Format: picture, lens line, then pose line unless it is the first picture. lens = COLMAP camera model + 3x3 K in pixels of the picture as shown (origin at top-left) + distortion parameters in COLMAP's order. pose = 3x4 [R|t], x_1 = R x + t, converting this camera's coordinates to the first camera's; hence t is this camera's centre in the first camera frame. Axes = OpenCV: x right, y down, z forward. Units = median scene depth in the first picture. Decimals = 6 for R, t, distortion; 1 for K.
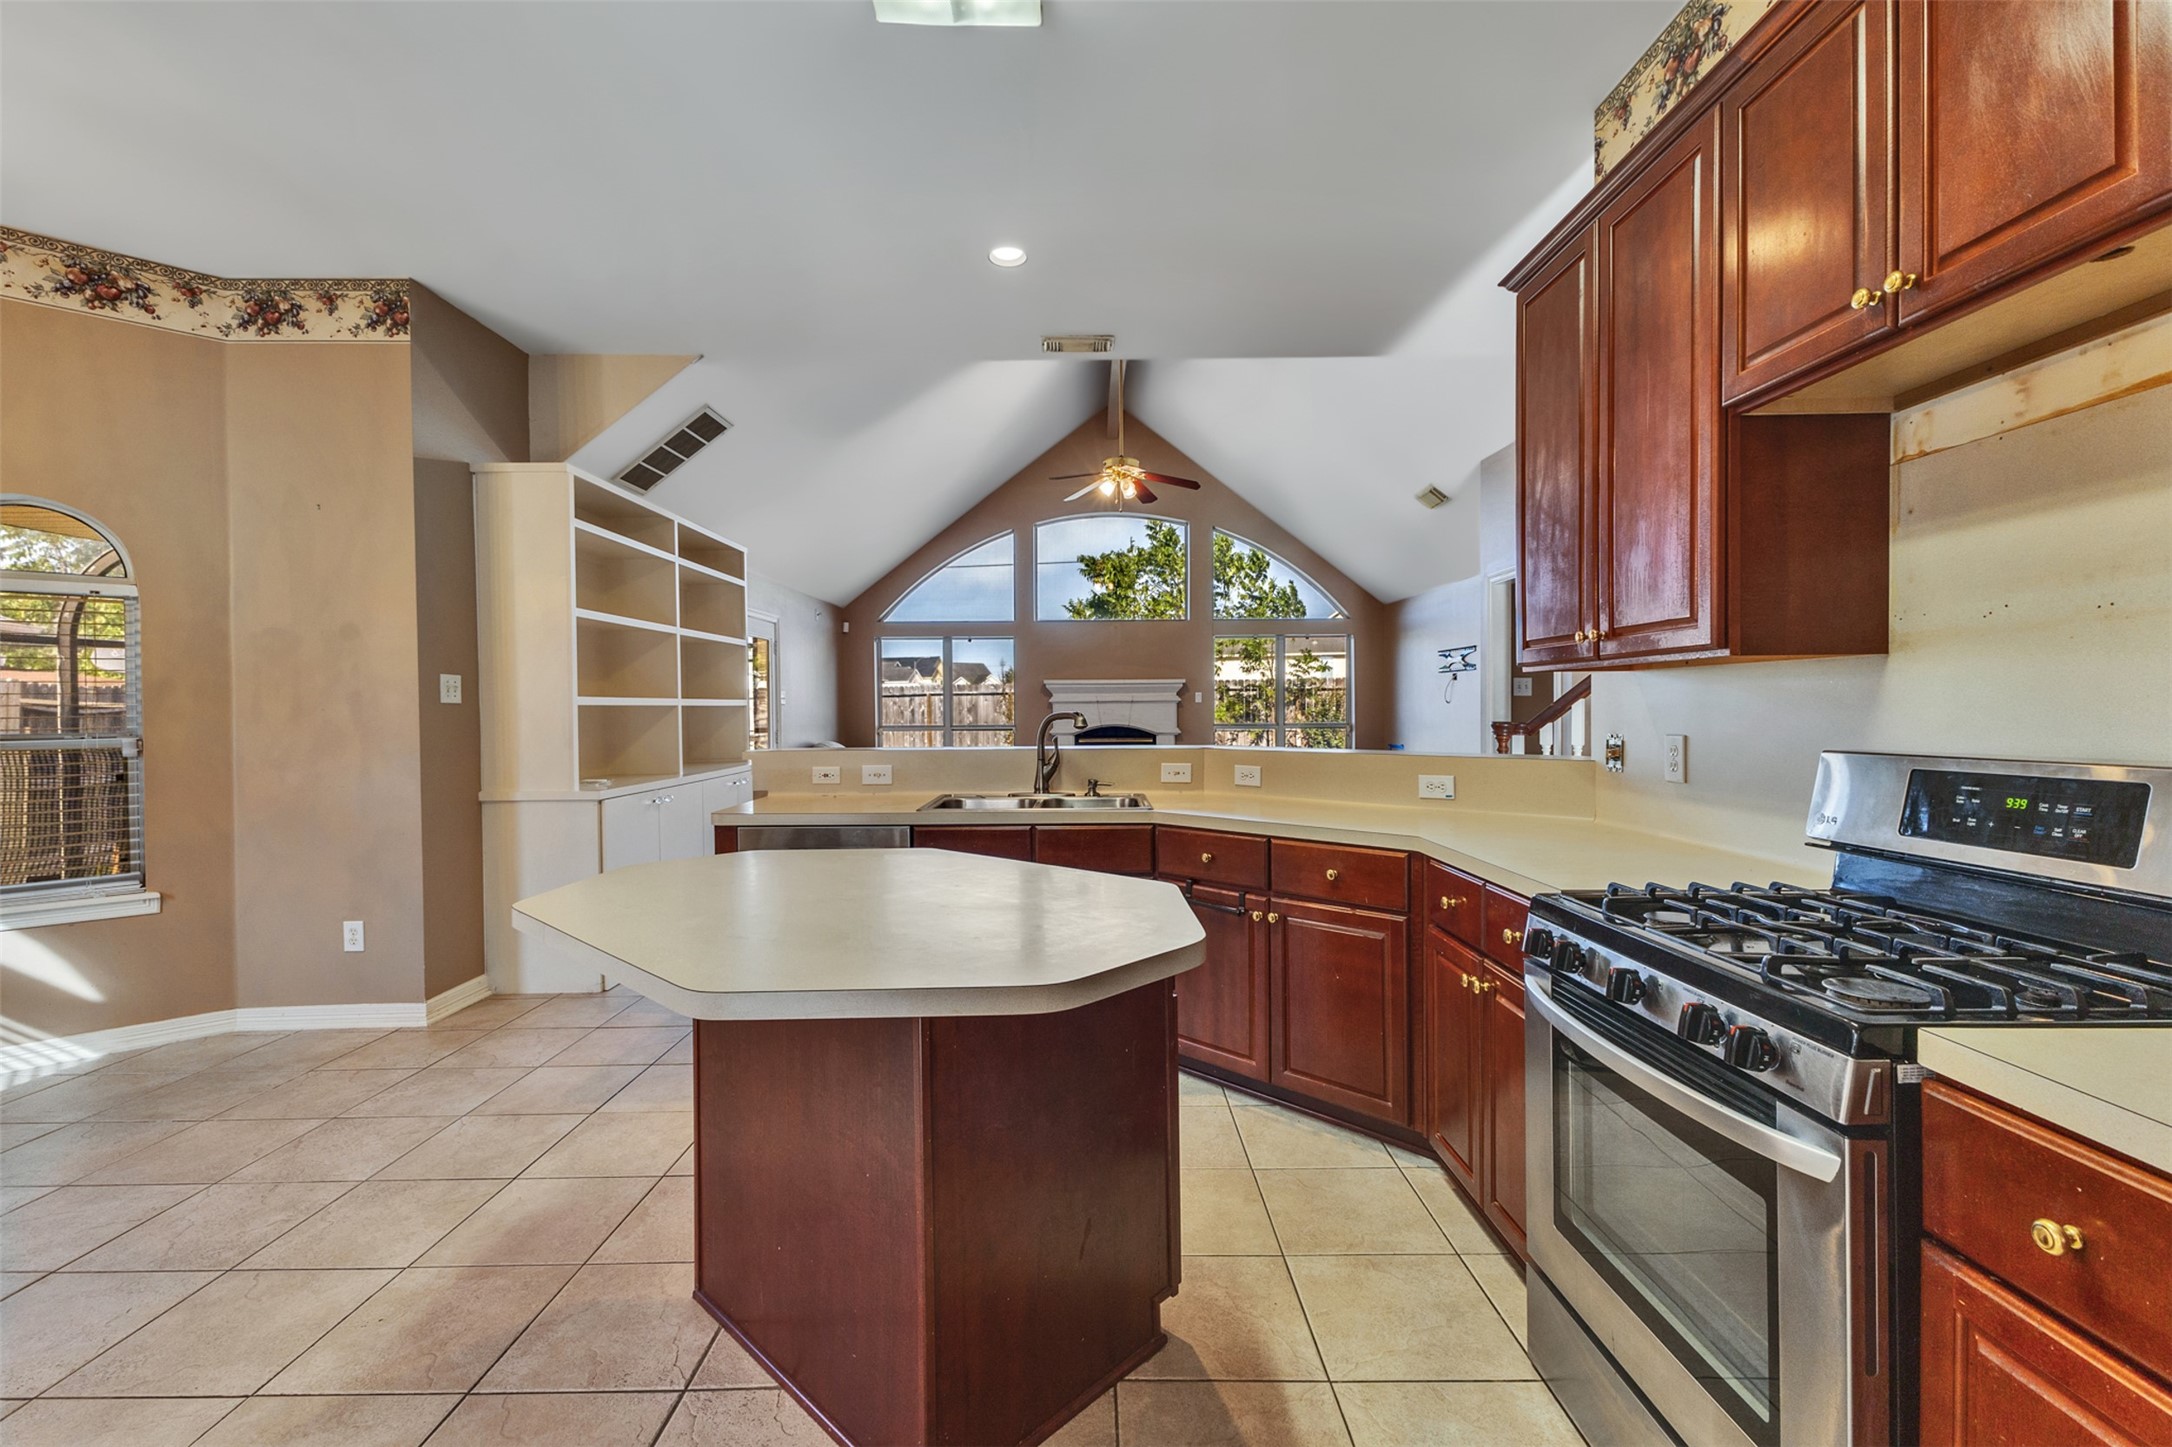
lens RADIAL K [[931.4, 0, 1091.9], [0, 931.4, 719.3], [0, 0, 1]] dist [0.004956, -0.001319]
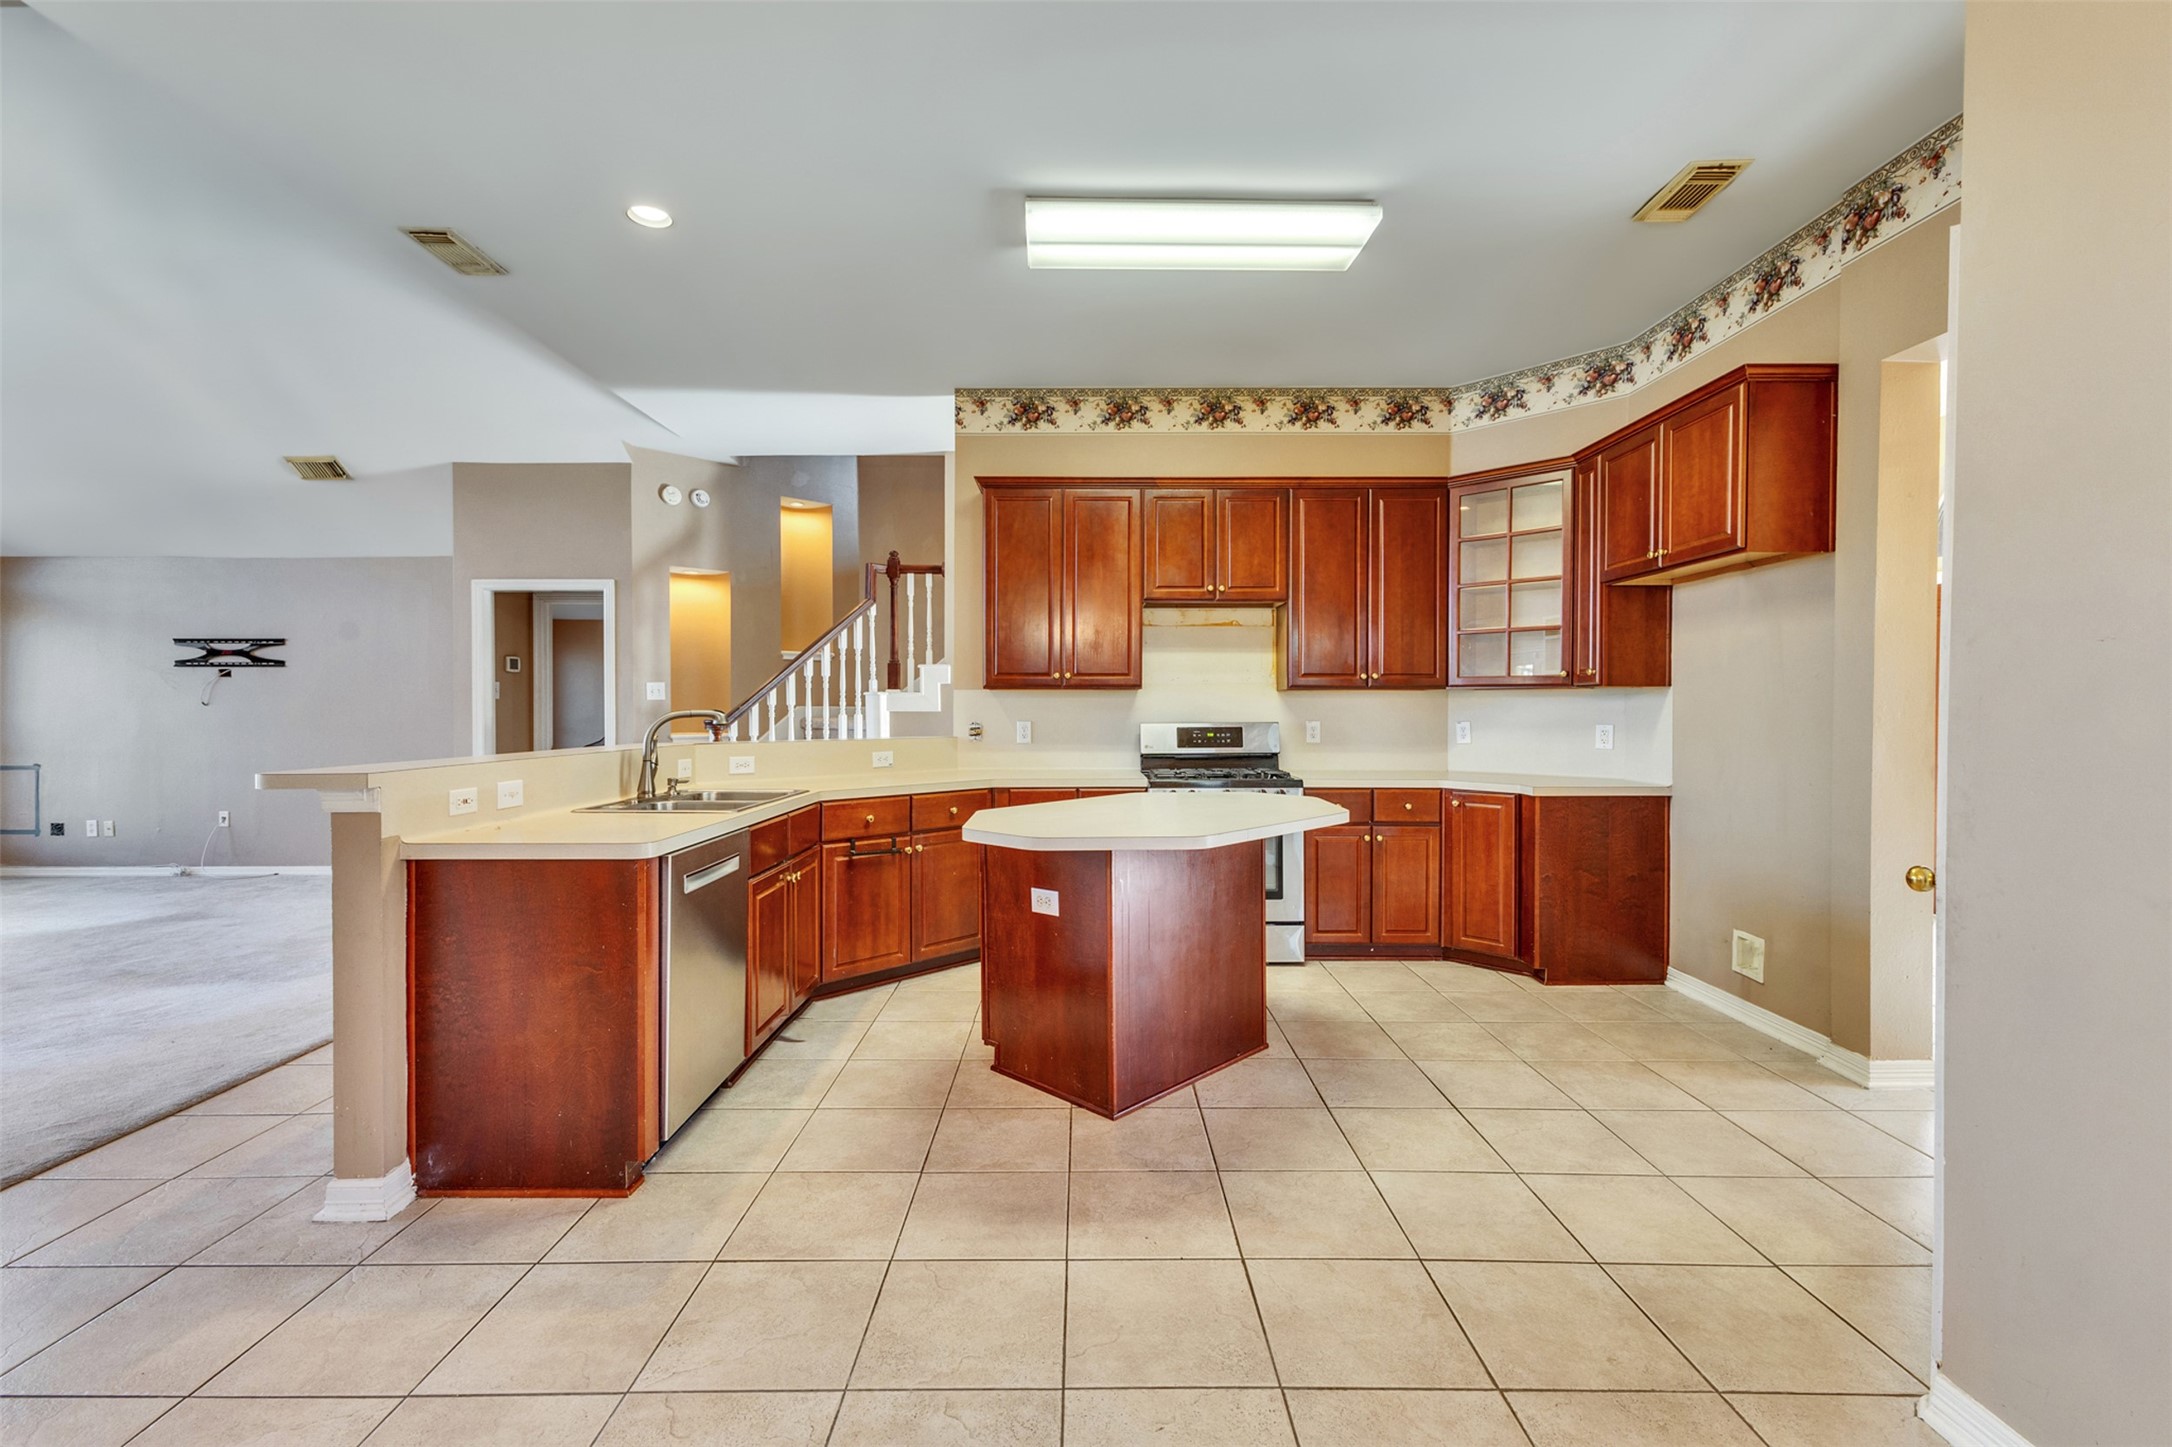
lens RADIAL K [[931.4, 0, 1093.6], [0, 931.4, 718.4], [0, 0, 1]] dist [0.004956, -0.001319]
pose [[-0.006376, -0.004560, 0.999969, -1.006666], [0.011327, 0.999925, 0.004633, 0.001725], [-0.999916, 0.011357, -0.006324, 0.564927]]
